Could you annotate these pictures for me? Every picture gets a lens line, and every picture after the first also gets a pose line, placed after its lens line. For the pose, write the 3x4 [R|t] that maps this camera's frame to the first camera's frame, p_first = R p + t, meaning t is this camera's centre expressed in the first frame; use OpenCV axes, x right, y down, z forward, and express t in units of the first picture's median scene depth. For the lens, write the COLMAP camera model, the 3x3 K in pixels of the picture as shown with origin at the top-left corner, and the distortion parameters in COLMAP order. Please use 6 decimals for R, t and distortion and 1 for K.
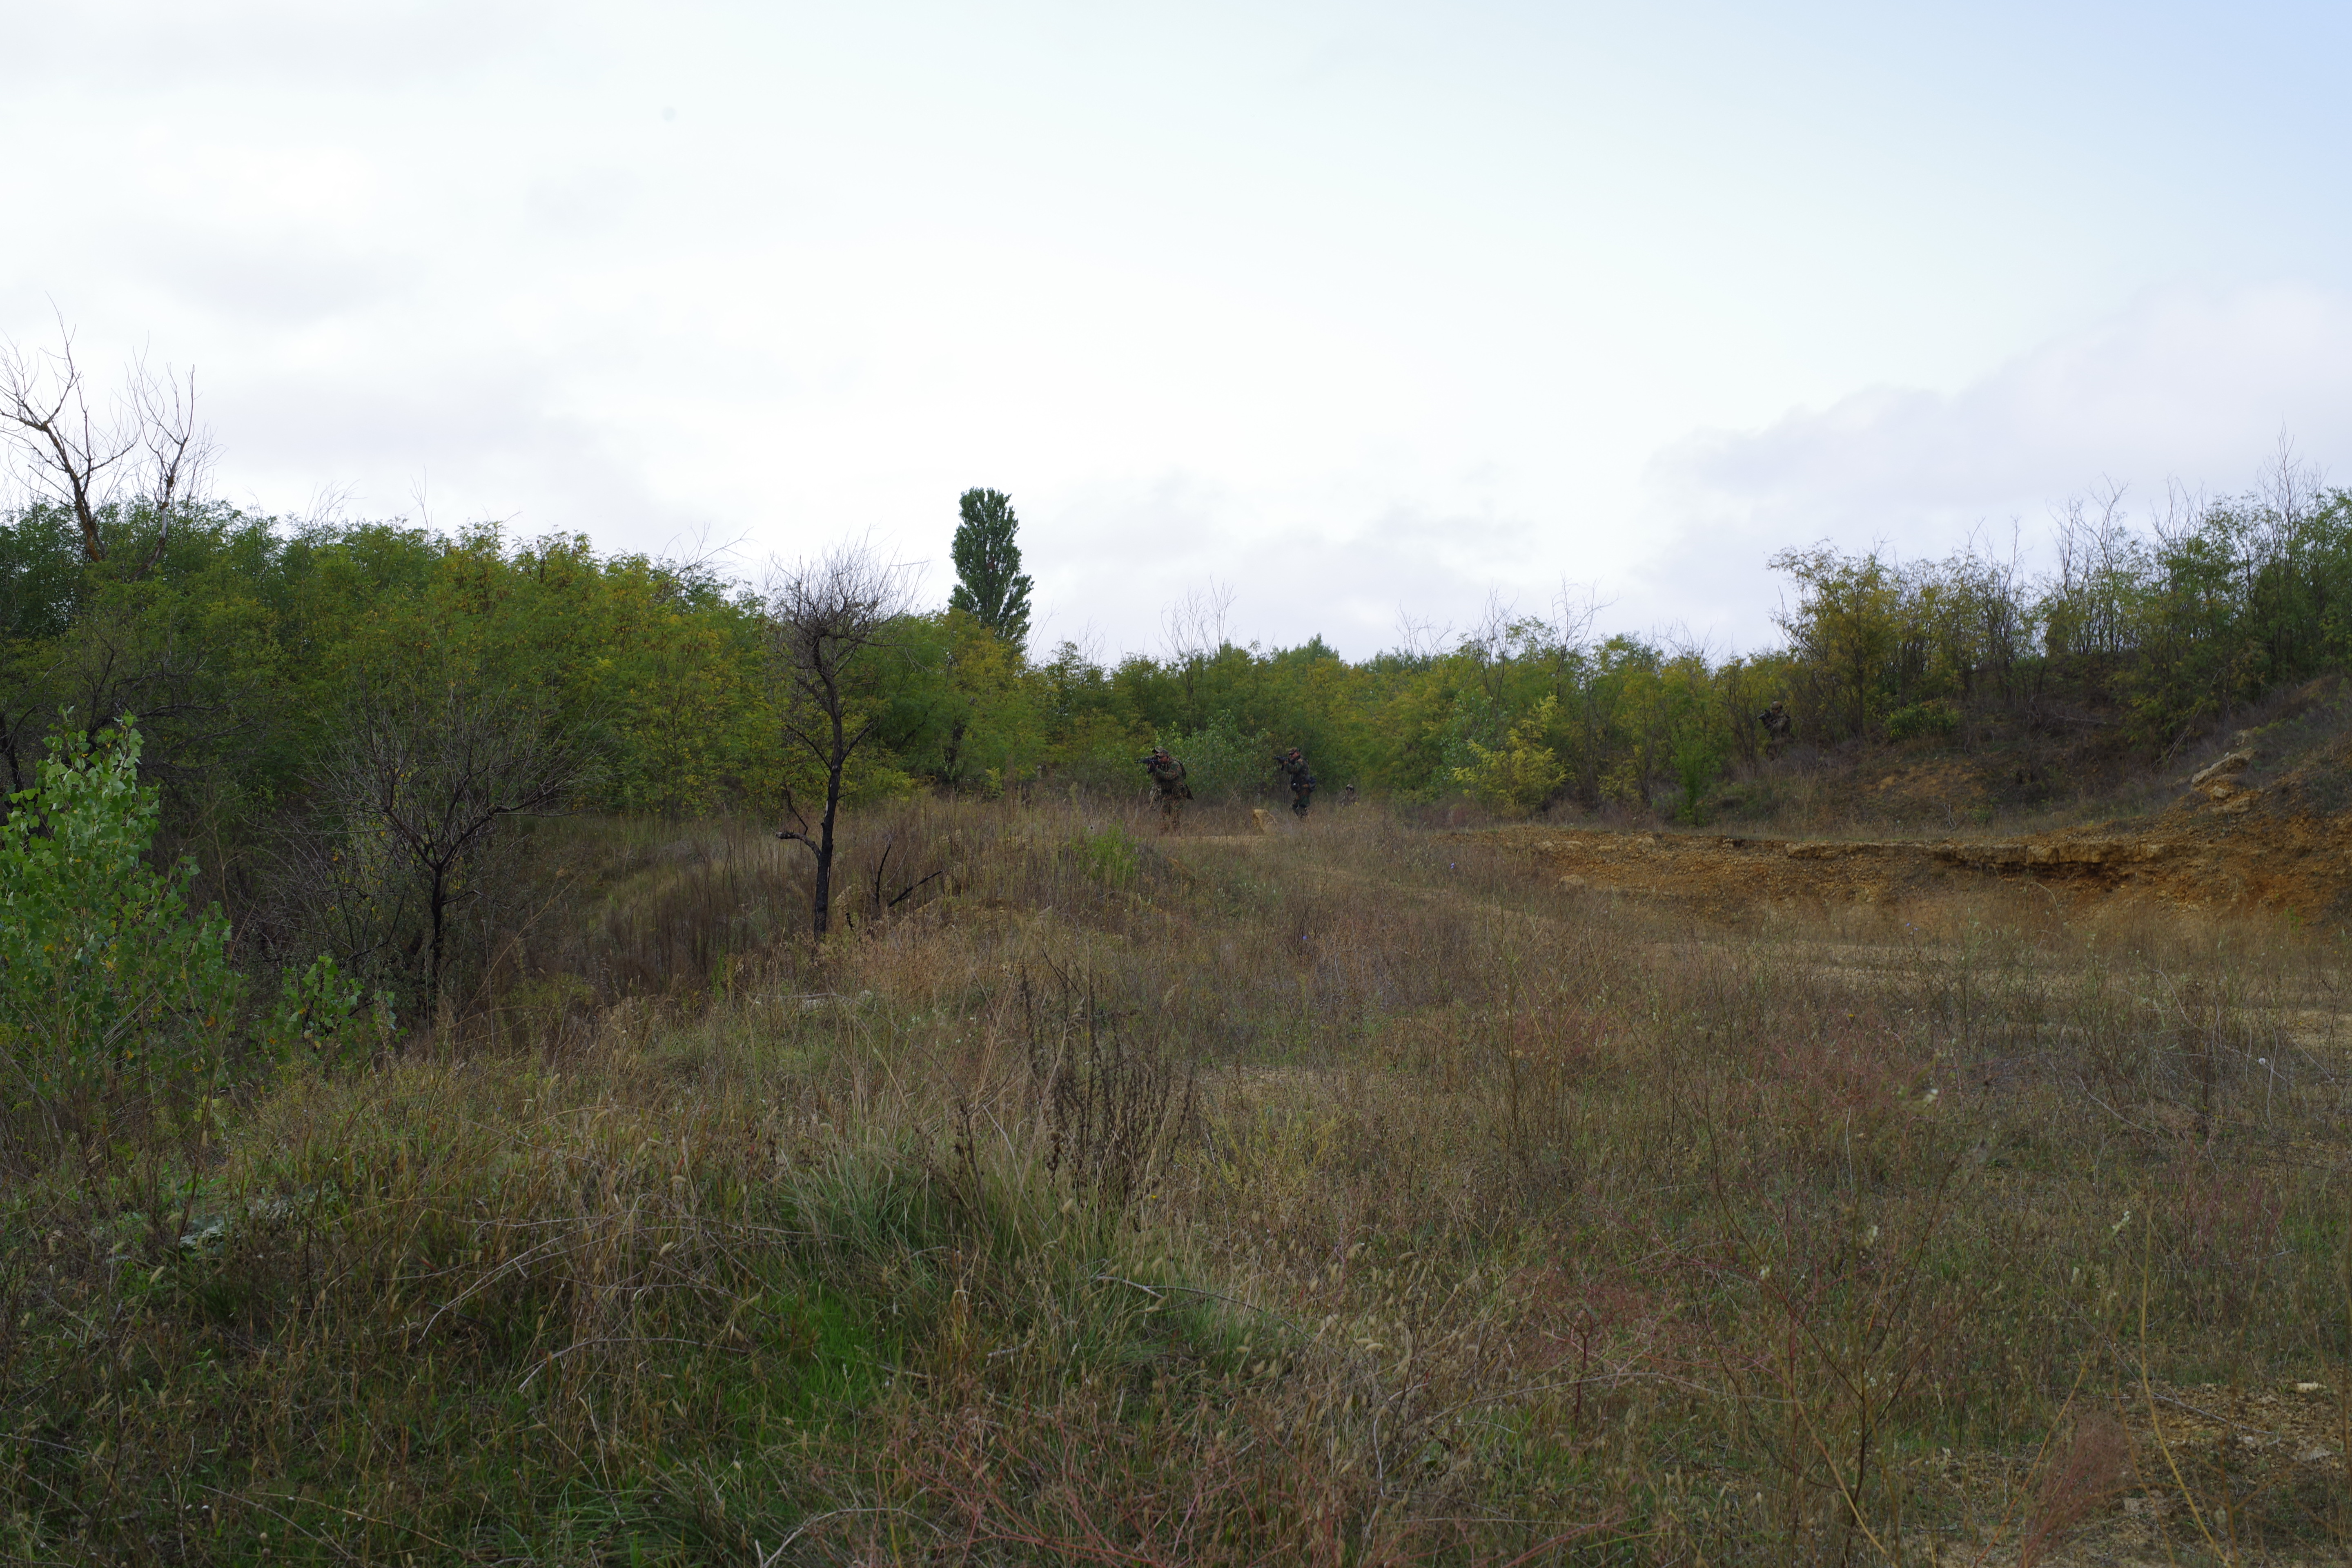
lens RADIAL K [[3196.0, 0, 1172.3], [0, 3196.0, 784.5], [0, 0, 1]] dist [-0.007149, 0.068086]
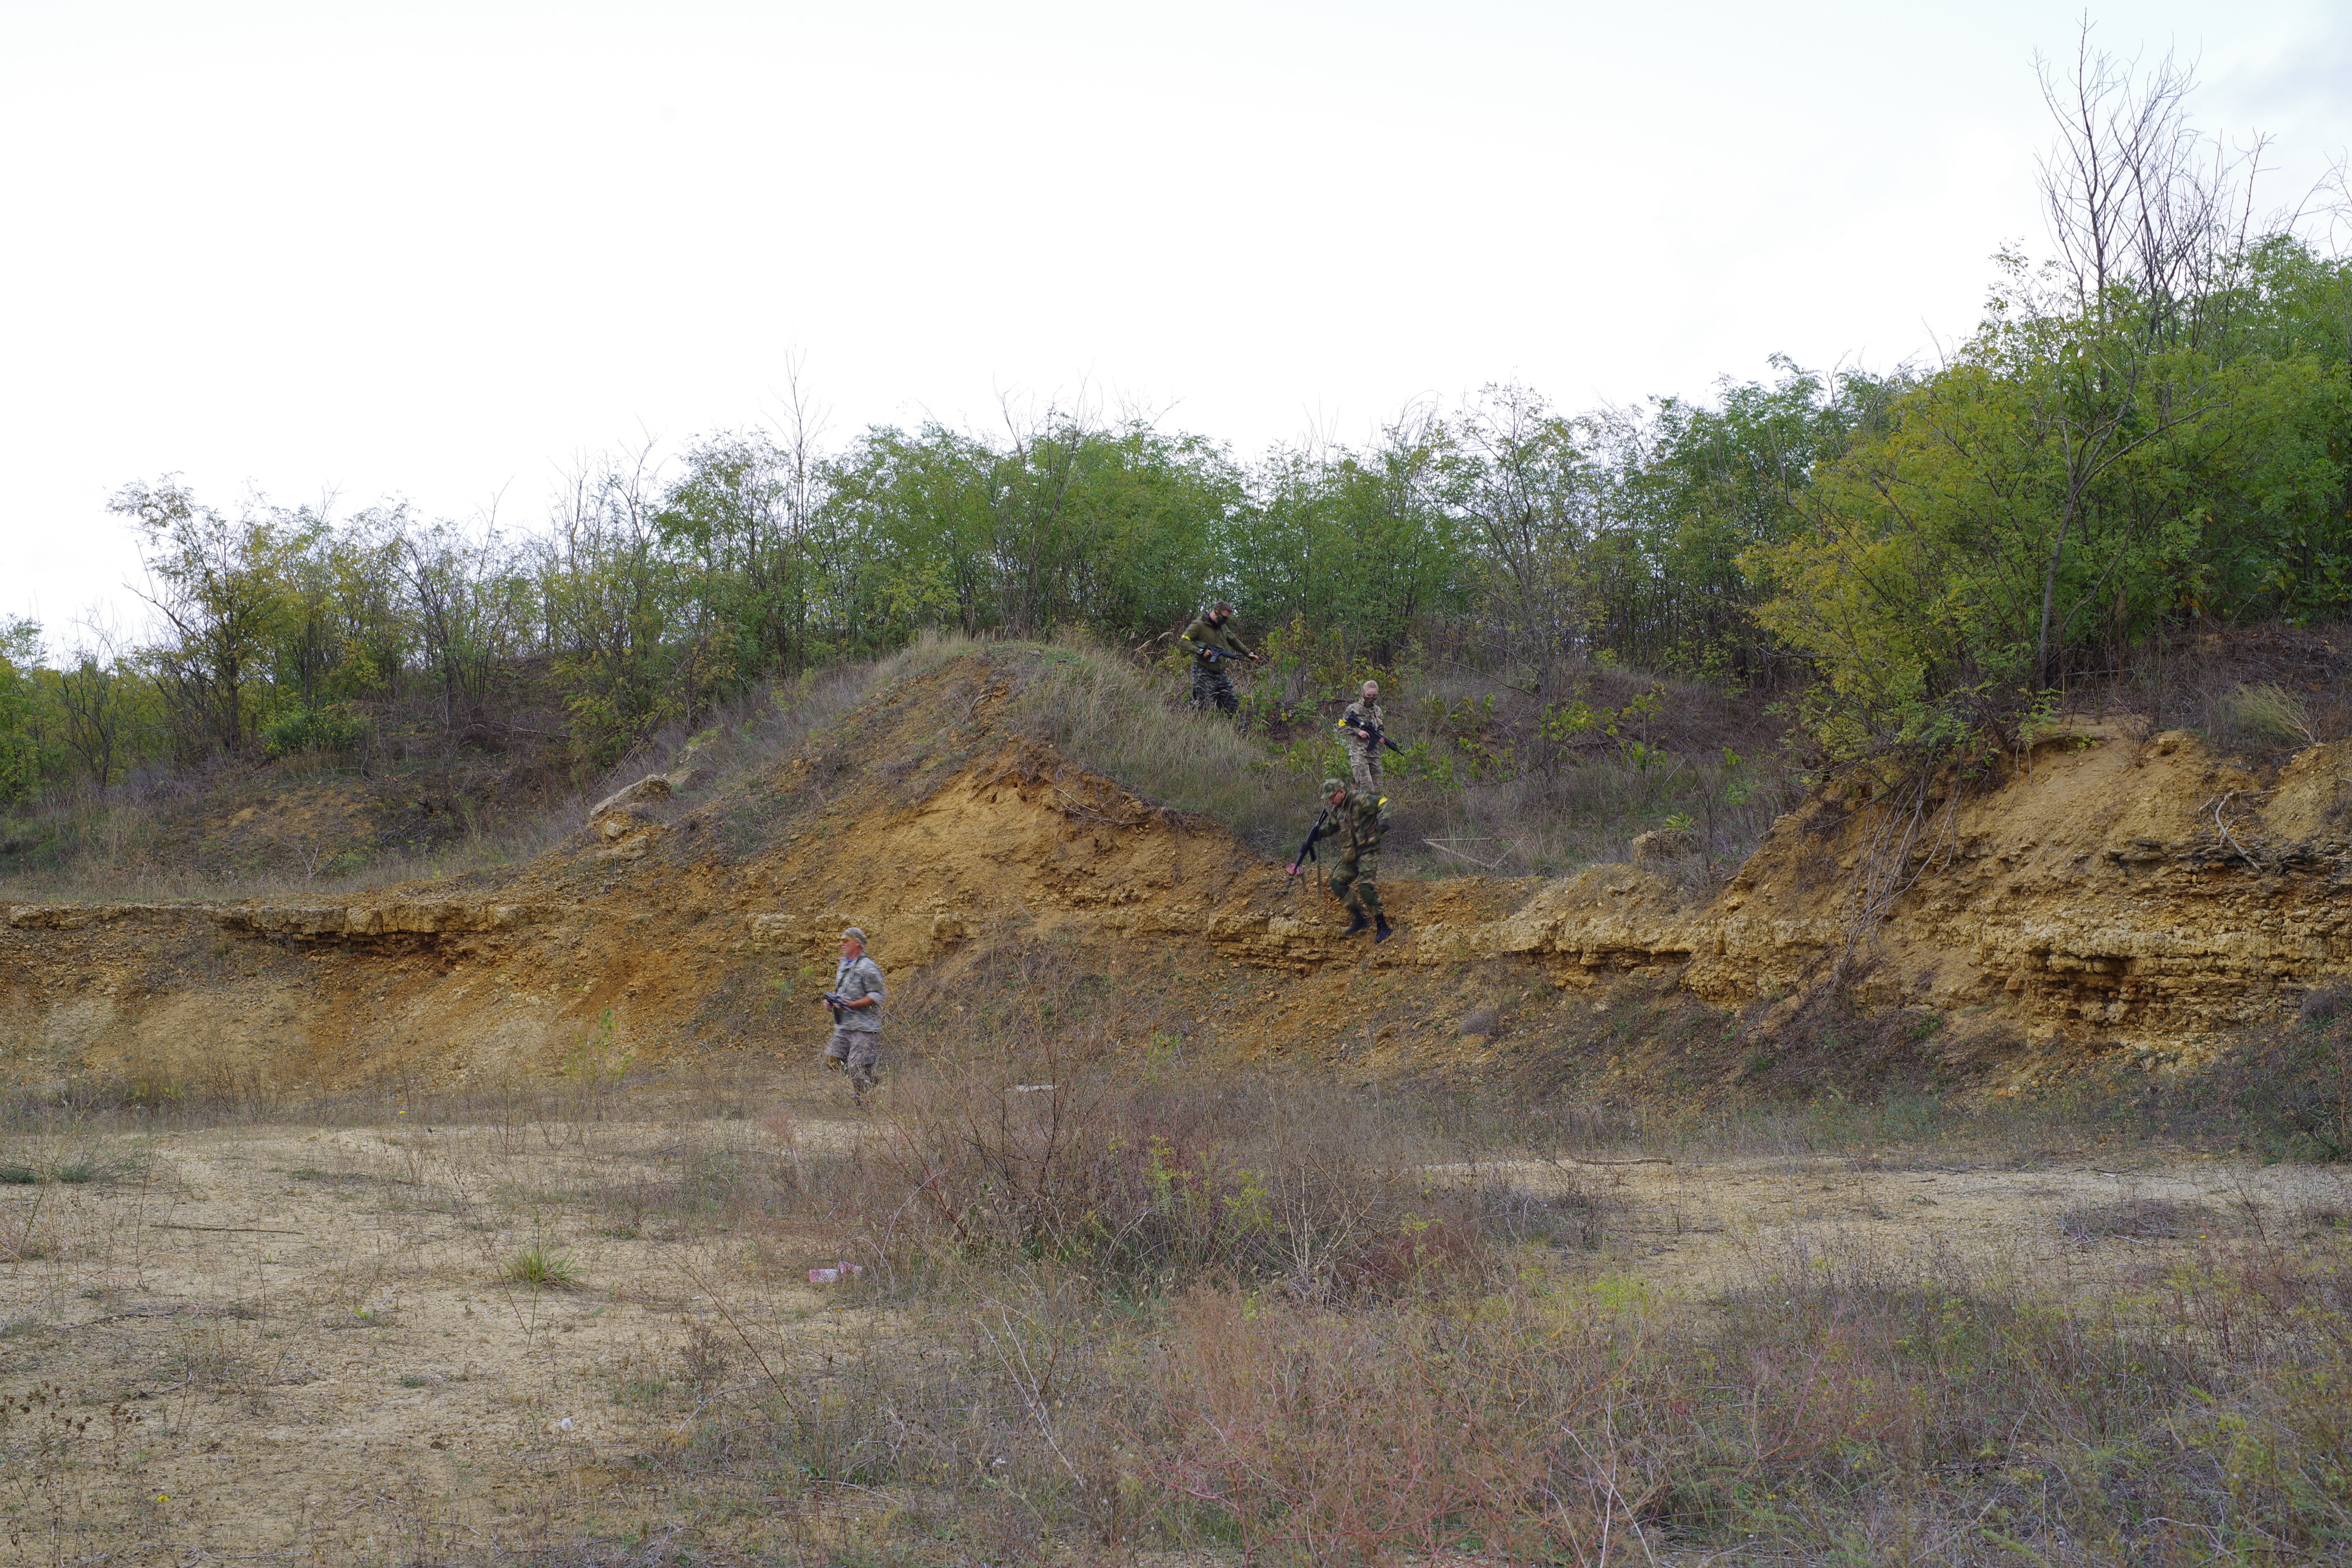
lens RADIAL K [[3194.2, 0, 1176.0], [0, 3194.2, 784.0], [0, 0, 1]] dist [-0.012214, 0.097245]
pose [[0.950579, 0.005163, 0.310441, 0.215020], [-0.000534, 0.999887, -0.014996, 0.002857], [-0.310483, 0.014090, 0.950474, 0.289247]]
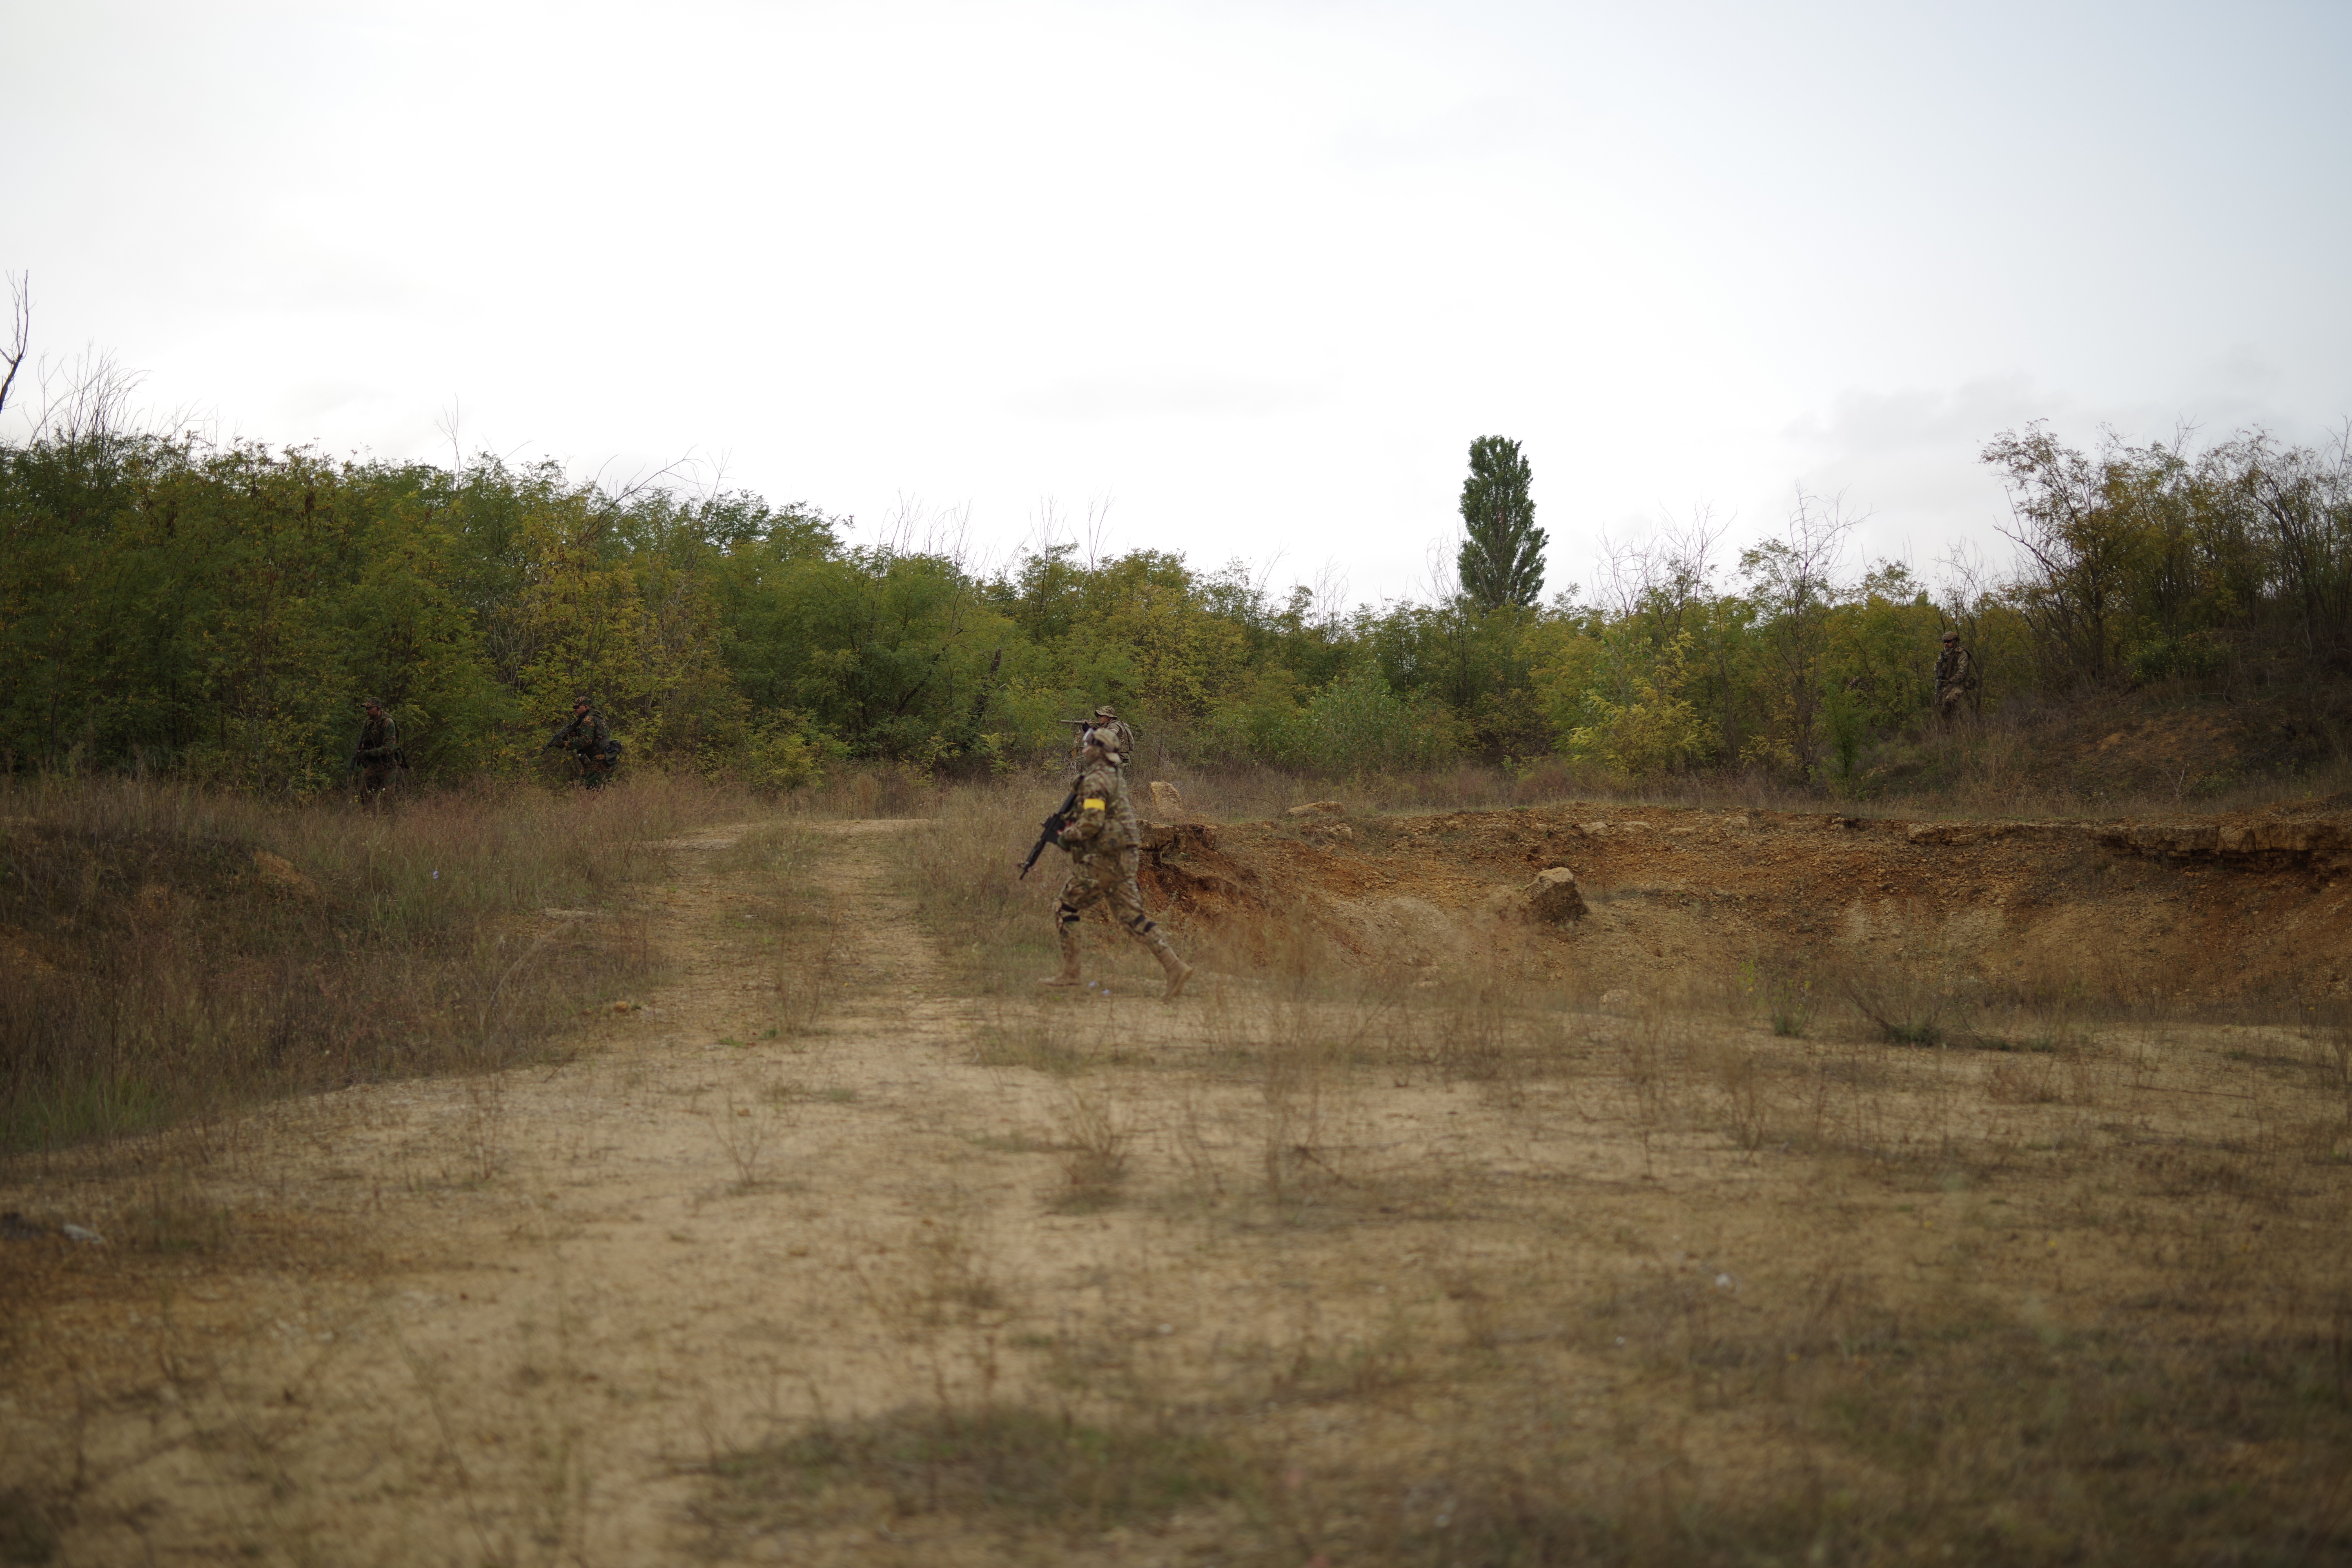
lens RADIAL K [[3194.2, 0, 1176.0], [0, 3194.2, 784.0], [0, 0, 1]] dist [-0.012214, 0.097245]
pose [[0.971999, -0.005336, -0.234923, 0.199890], [0.007080, 0.999953, 0.006582, 0.003137], [0.234877, -0.008061, 0.971992, 0.240580]]
